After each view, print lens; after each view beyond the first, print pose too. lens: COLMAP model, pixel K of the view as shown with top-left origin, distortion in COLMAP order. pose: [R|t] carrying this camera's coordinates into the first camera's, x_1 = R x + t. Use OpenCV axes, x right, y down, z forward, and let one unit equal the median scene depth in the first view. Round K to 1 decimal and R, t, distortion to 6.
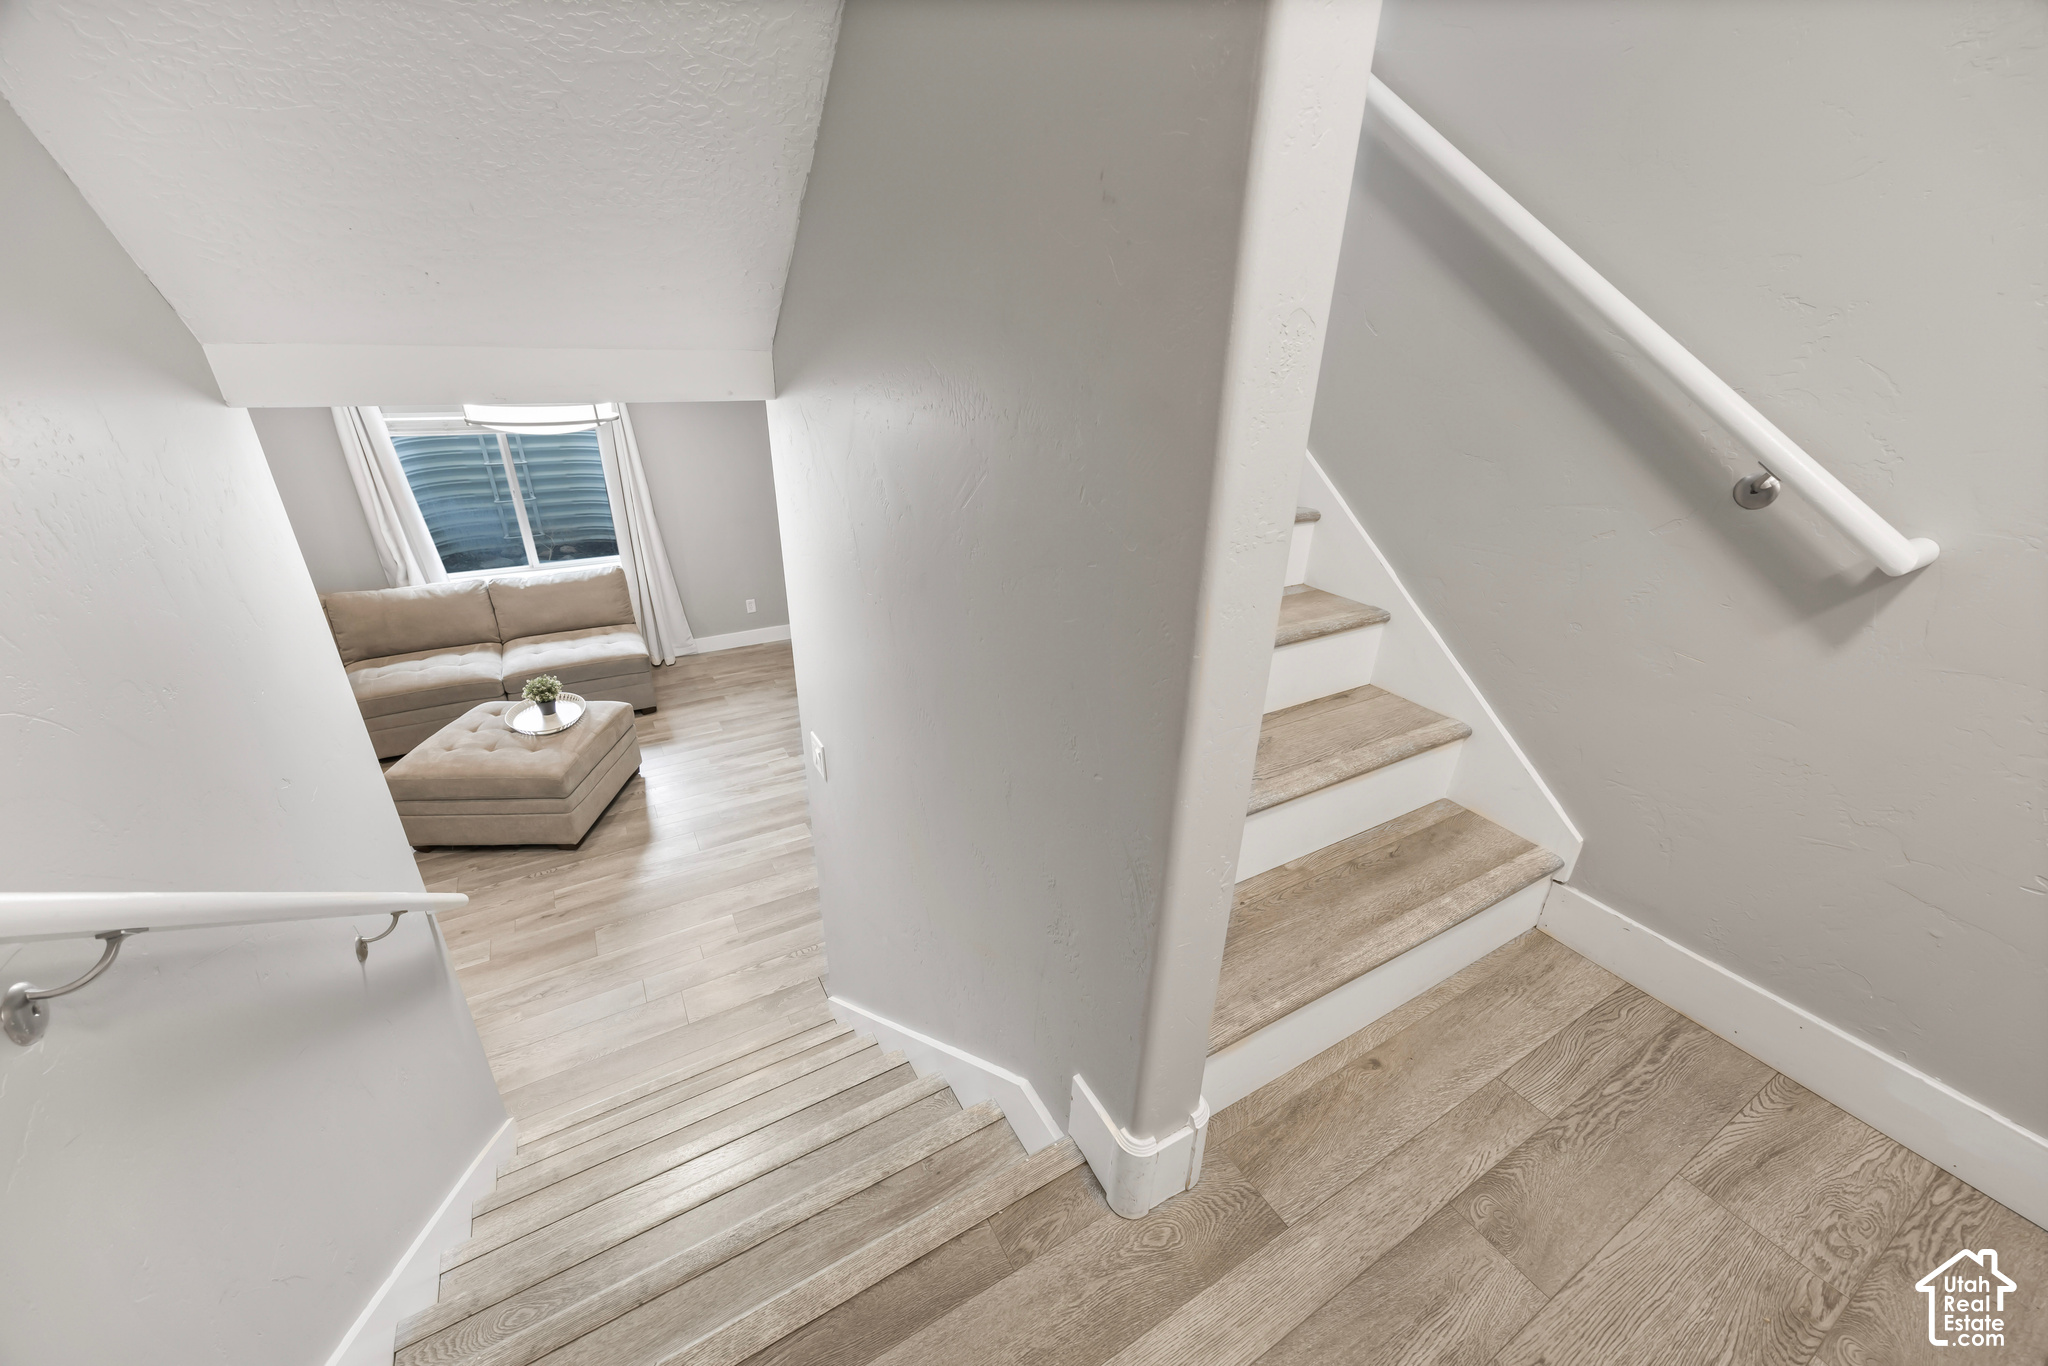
lens RADIAL K [[786.4, 0, 1032.4], [0, 786.4, 688.0], [0, 0, 1]] dist [0.003597, 0.000424]
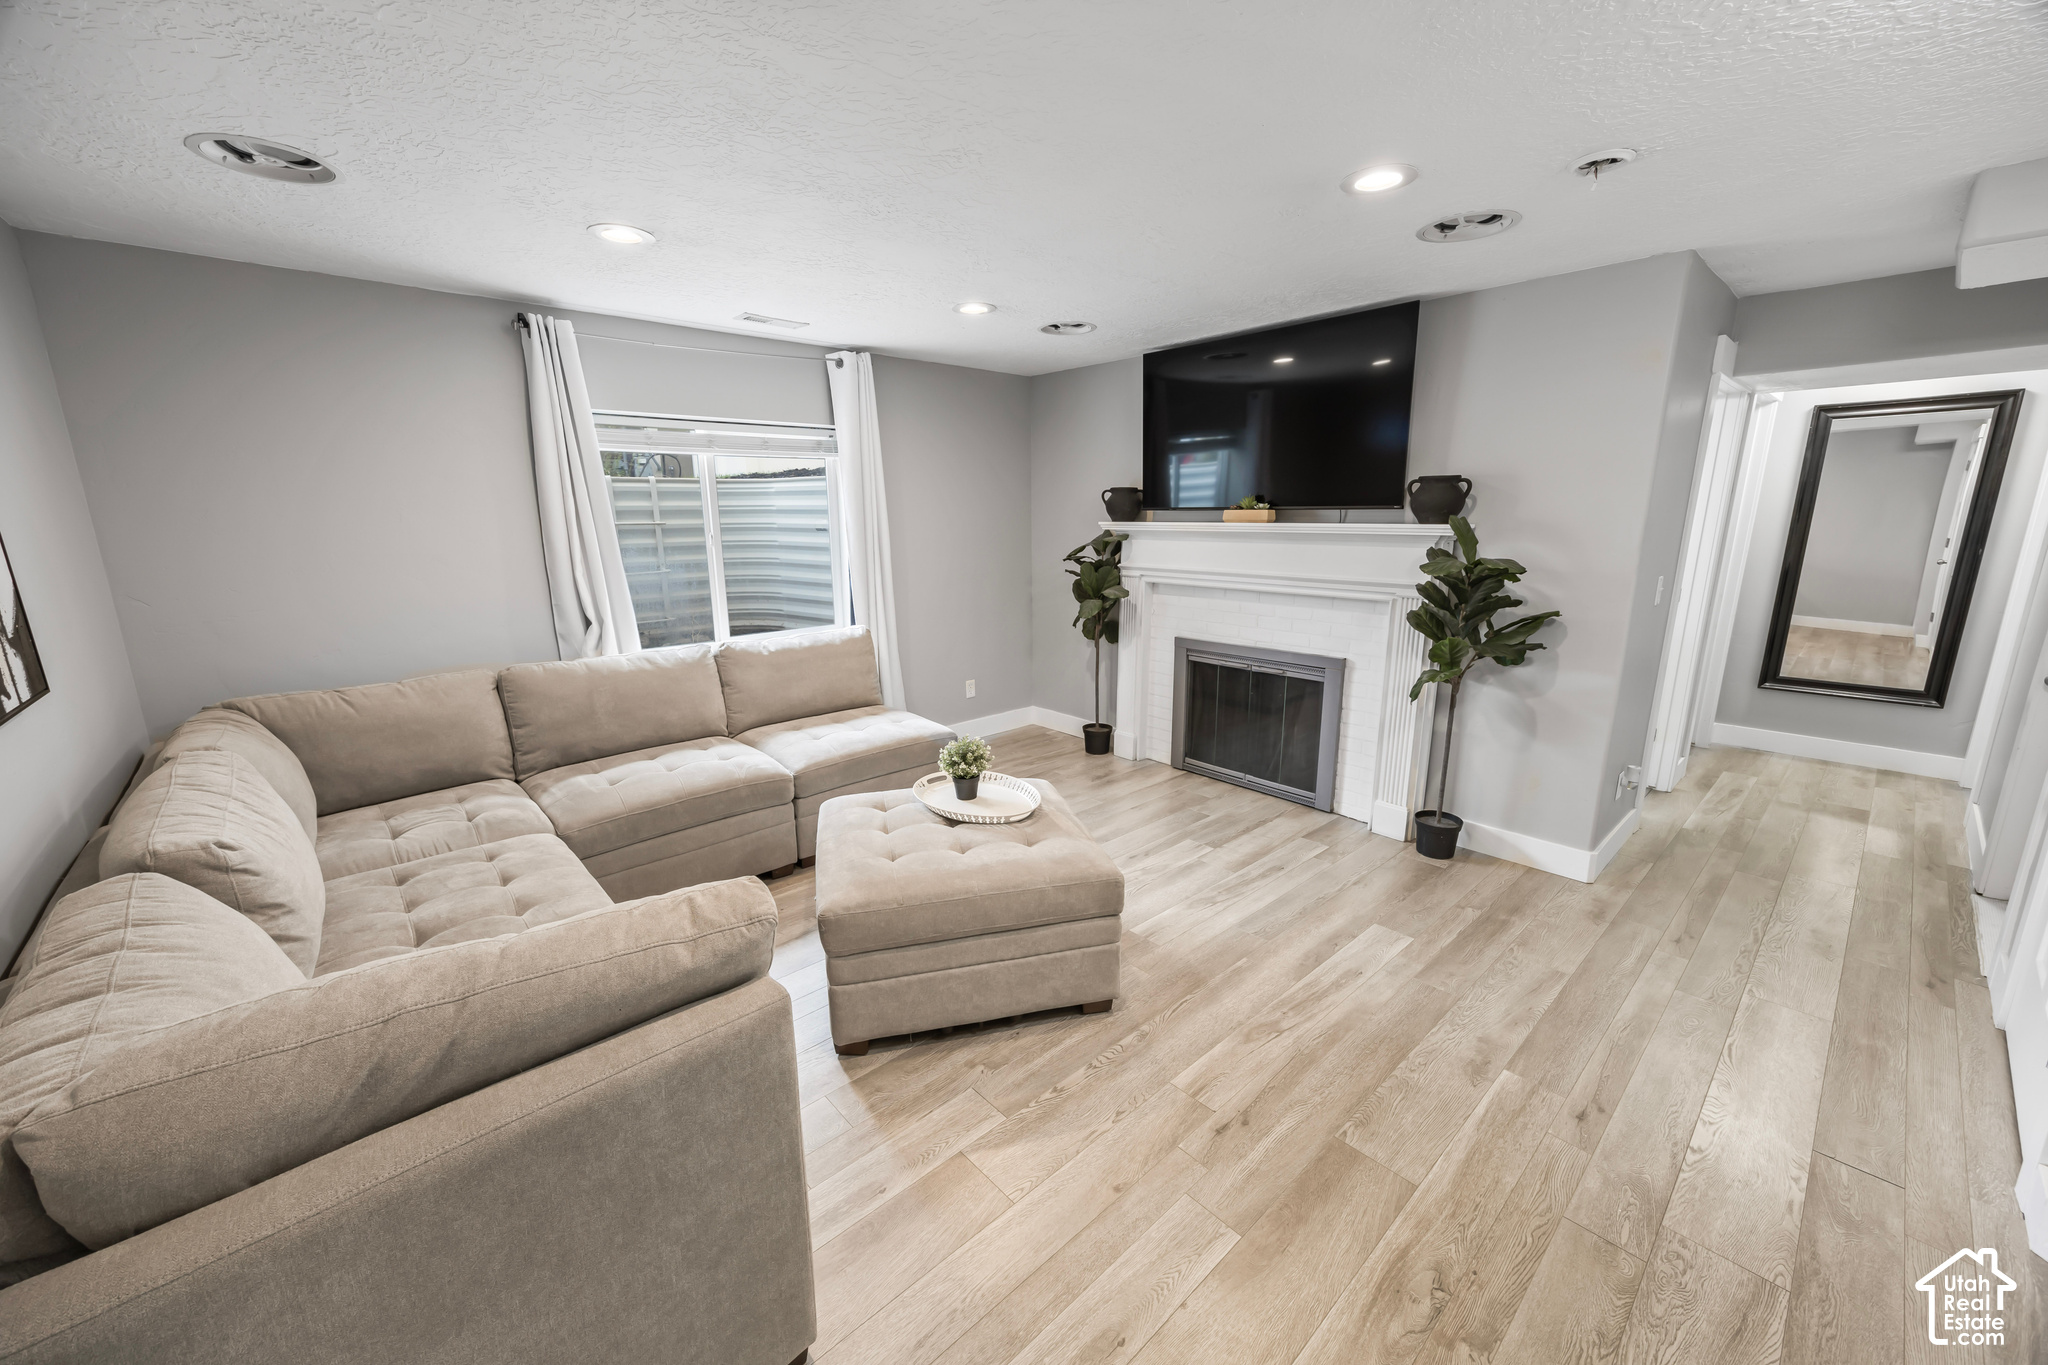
lens RADIAL K [[786.4, 0, 1010.0], [0, 786.4, 684.5], [0, 0, 1]] dist [0.003597, 0.000424]
pose [[0.979721, -0.074958, 0.185816, -0.622450], [0.111776, 0.974137, -0.196377, 0.064181], [-0.166290, 0.213165, 0.962761, 0.335507]]
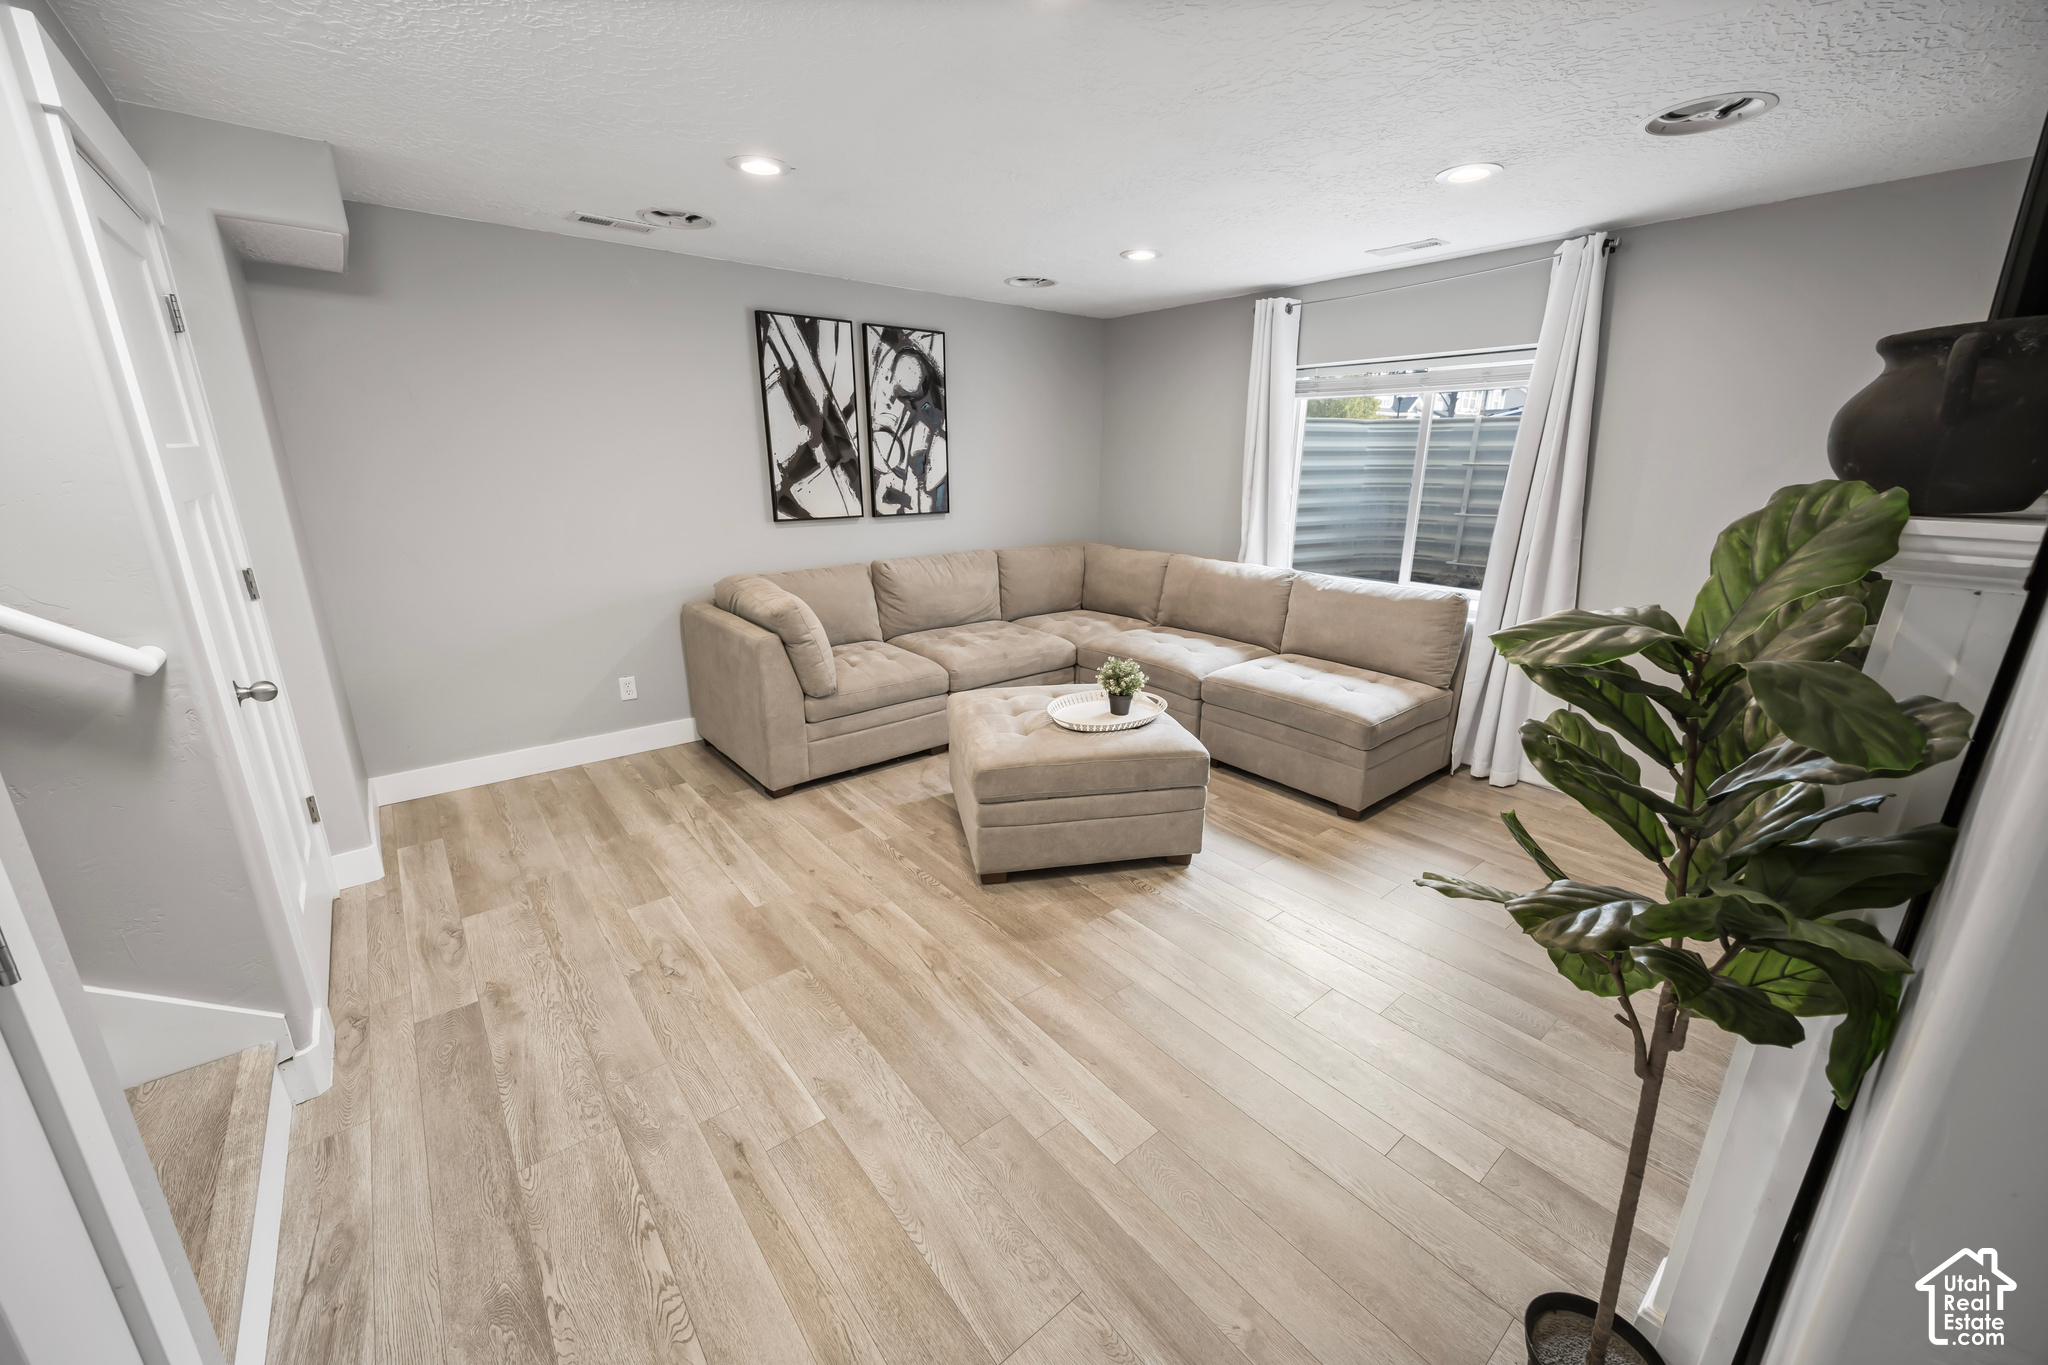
lens RADIAL K [[786.4, 0, 1019.9], [0, 786.4, 683.5], [0, 0, 1]] dist [0.003597, 0.000424]
pose [[0.145152, 0.254299, -0.956171, 0.028066], [-0.414896, 0.892977, 0.174508, -0.068853], [0.898216, 0.371382, 0.235125, 0.675356]]
